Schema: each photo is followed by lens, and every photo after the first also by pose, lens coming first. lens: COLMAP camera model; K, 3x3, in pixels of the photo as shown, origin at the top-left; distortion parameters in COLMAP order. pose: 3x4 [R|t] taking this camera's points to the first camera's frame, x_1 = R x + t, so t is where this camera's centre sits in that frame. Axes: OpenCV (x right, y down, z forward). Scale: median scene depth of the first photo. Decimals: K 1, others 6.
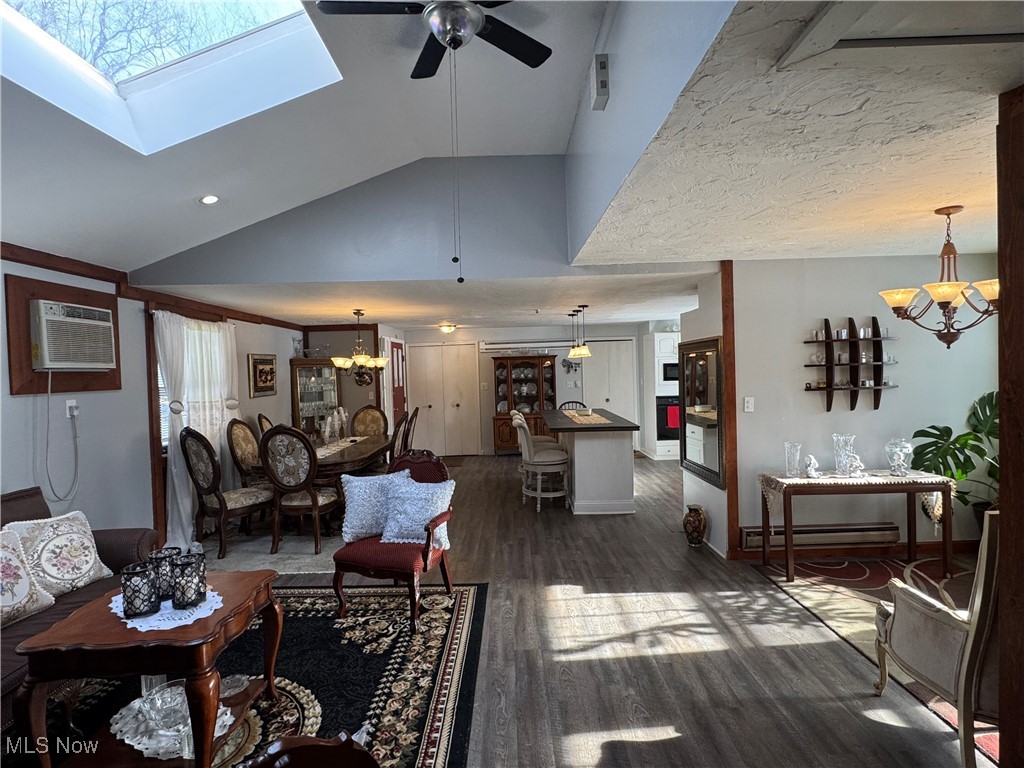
lens RADIAL K [[520.2, 0, 510.4], [0, 520.2, 383.6], [0, 0, 1]] dist [-0.001259, 0.000070]
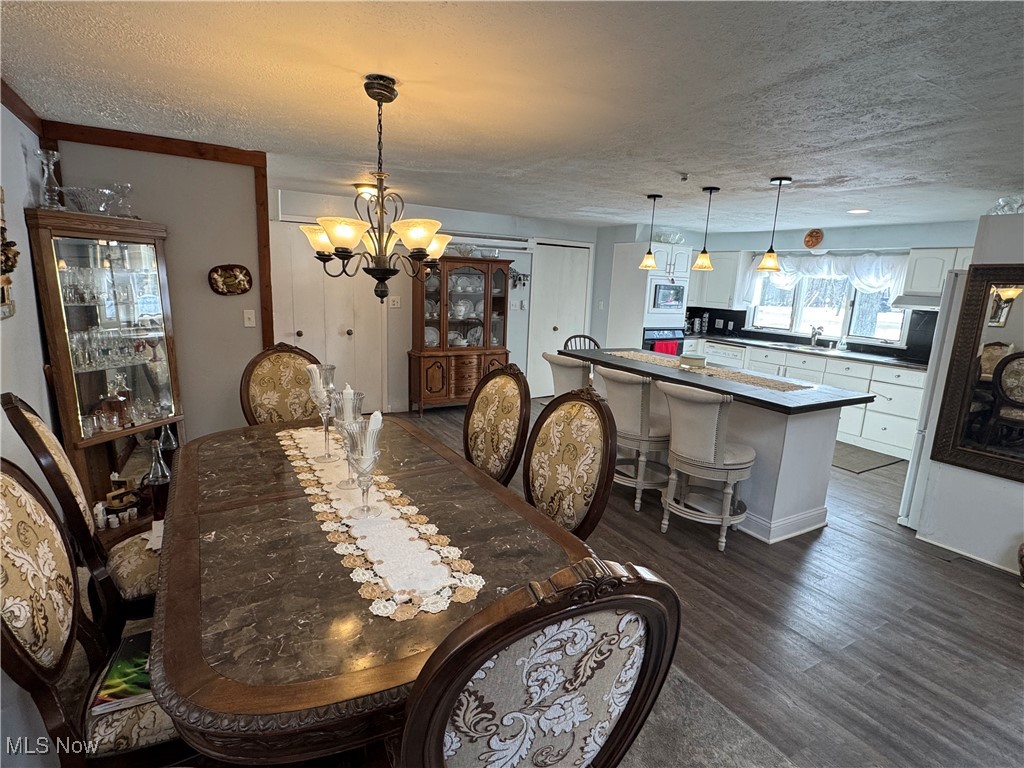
lens RADIAL K [[520.2, 0, 510.4], [0, 520.2, 383.6], [0, 0, 1]] dist [-0.001259, 0.000070]
pose [[0.854549, -0.035507, 0.518156, -0.730792], [-0.054071, 0.986157, 0.156752, -0.009737], [-0.516549, -0.161970, 0.840799, 1.158760]]
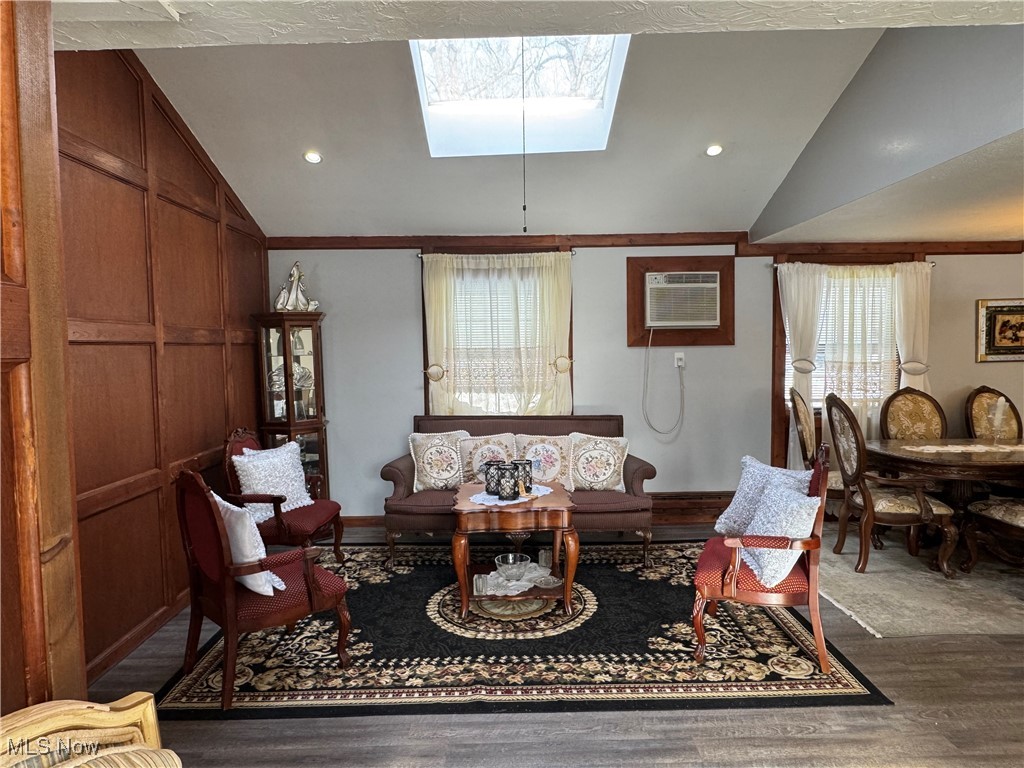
lens RADIAL K [[652.5, 0, 506.1], [0, 652.5, 393.5], [0, 0, 1]] dist [0.000481, 0.000718]
pose [[-0.008106, 0.095986, -0.995350, 0.729279], [-0.010523, 0.995319, 0.096069, -0.016379], [0.999912, 0.011253, -0.007058, 0.671204]]
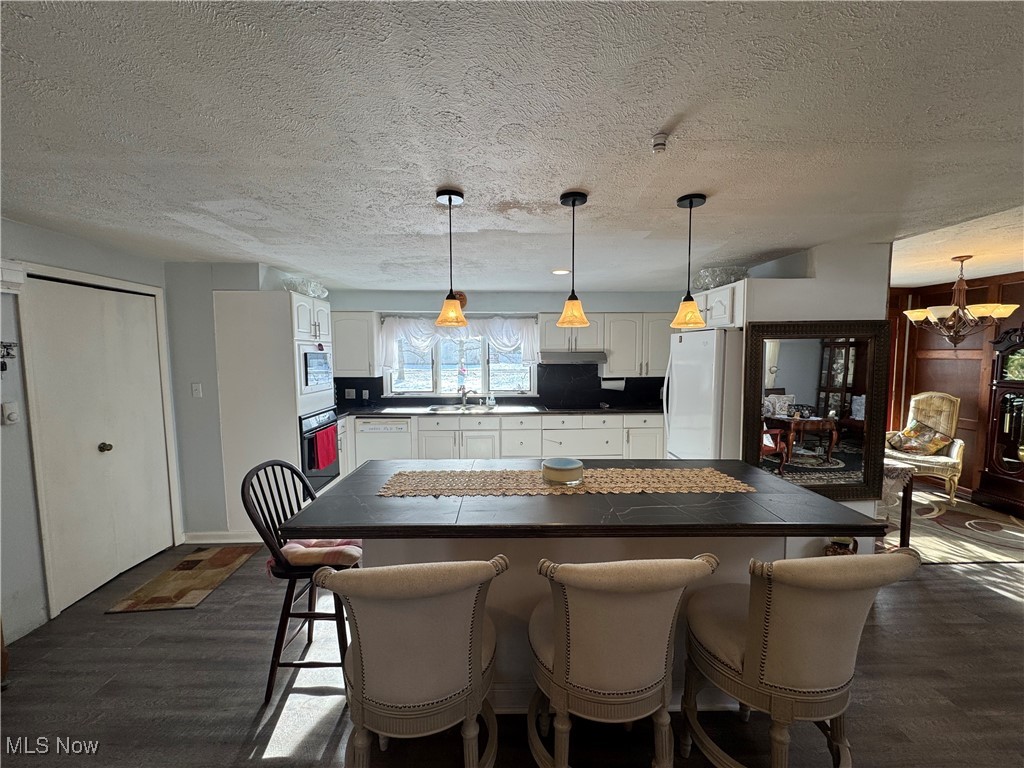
lens RADIAL K [[407.6, 0, 510.9], [0, 407.6, 384.9], [0, 0, 1]] dist [0.000594, 0.000090]
pose [[-0.020154, -0.047622, 0.998662, -0.316920], [0.031980, 0.998323, 0.048251, -0.050127], [-0.999285, 0.032909, -0.018597, 2.059999]]
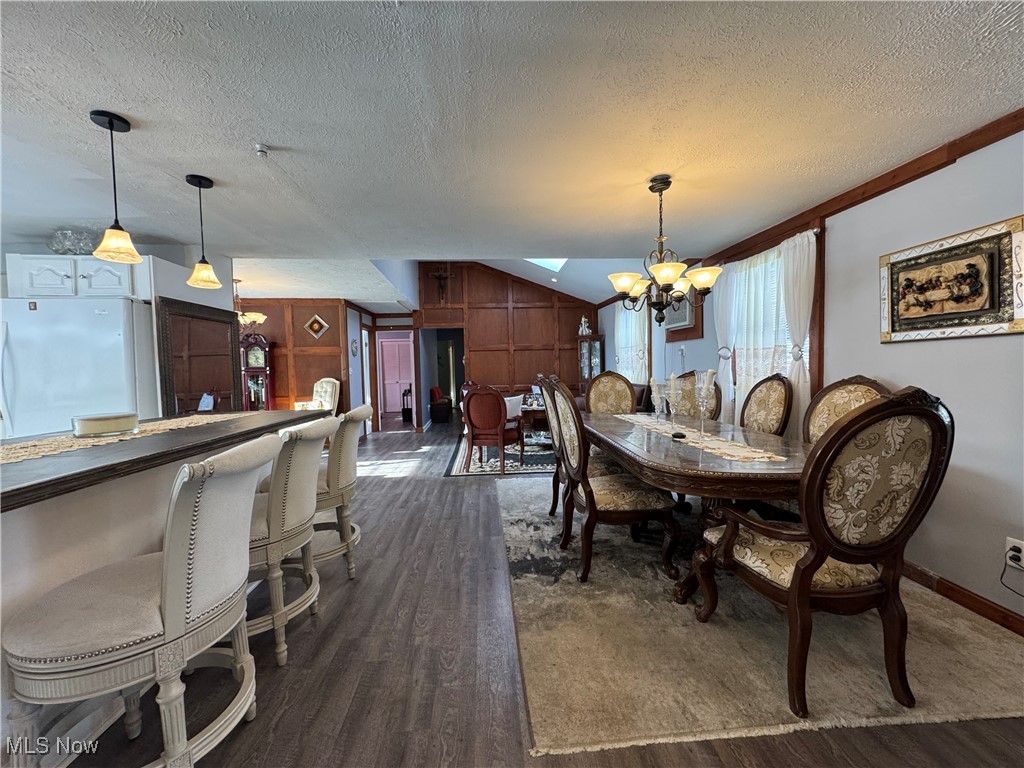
lens RADIAL K [[407.6, 0, 510.9], [0, 407.6, 384.9], [0, 0, 1]] dist [0.000594, 0.000090]
pose [[-0.996991, 0.047120, -0.061558, -0.207880], [0.042686, 0.996529, 0.071465, 0.044073], [0.064712, 0.068622, -0.995542, 2.528830]]
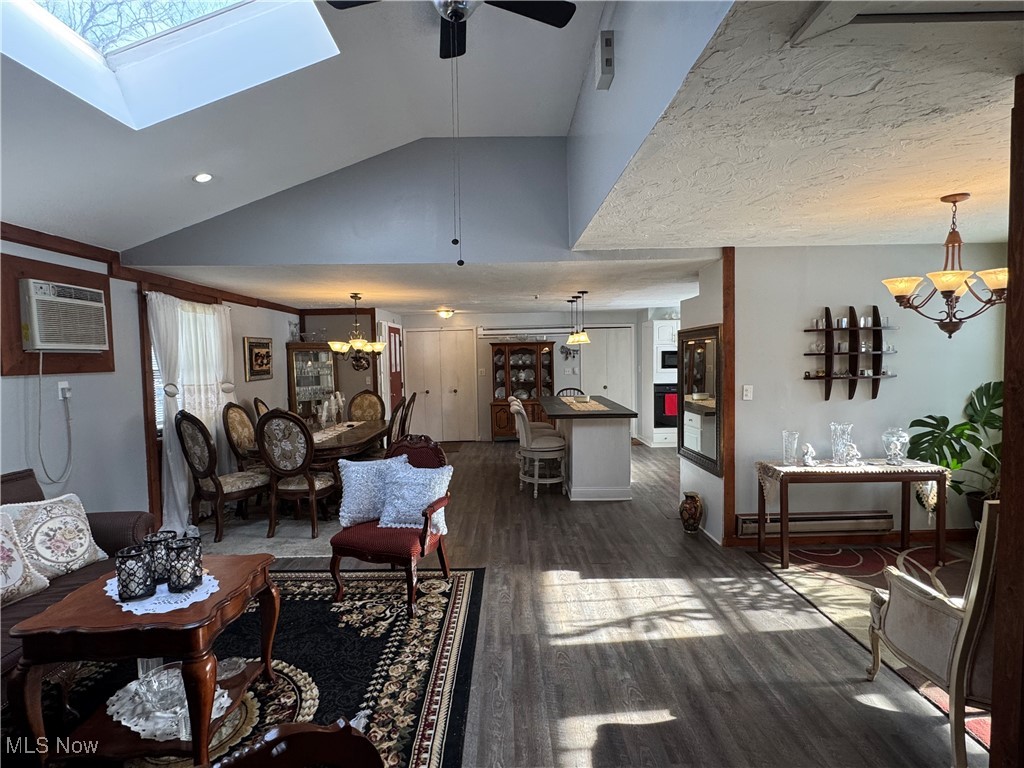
lens RADIAL K [[519.7, 0, 512.4], [0, 519.7, 385.6], [0, 0, 1]] dist [-0.001929, 0.000350]
pose [[0.999911, 0.009307, 0.009558, -0.003654], [-0.009587, 0.999513, 0.029702, 0.001857], [-0.009276, -0.029791, 0.999513, 0.009156]]
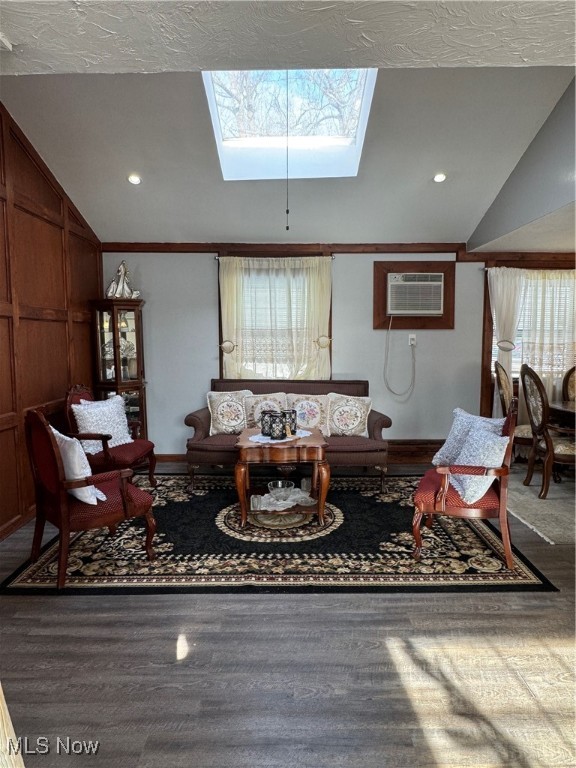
lens RADIAL K [[489.1, 0, 288.0], [0, 489.1, 384.0], [0, 0, 1]] dist [-0.001048, 0.000172]
pose [[-0.012450, 0.118859, -0.992833, 0.724292], [-0.024006, 0.992588, 0.119130, 0.014367], [0.999634, 0.025317, -0.009505, 0.700613]]
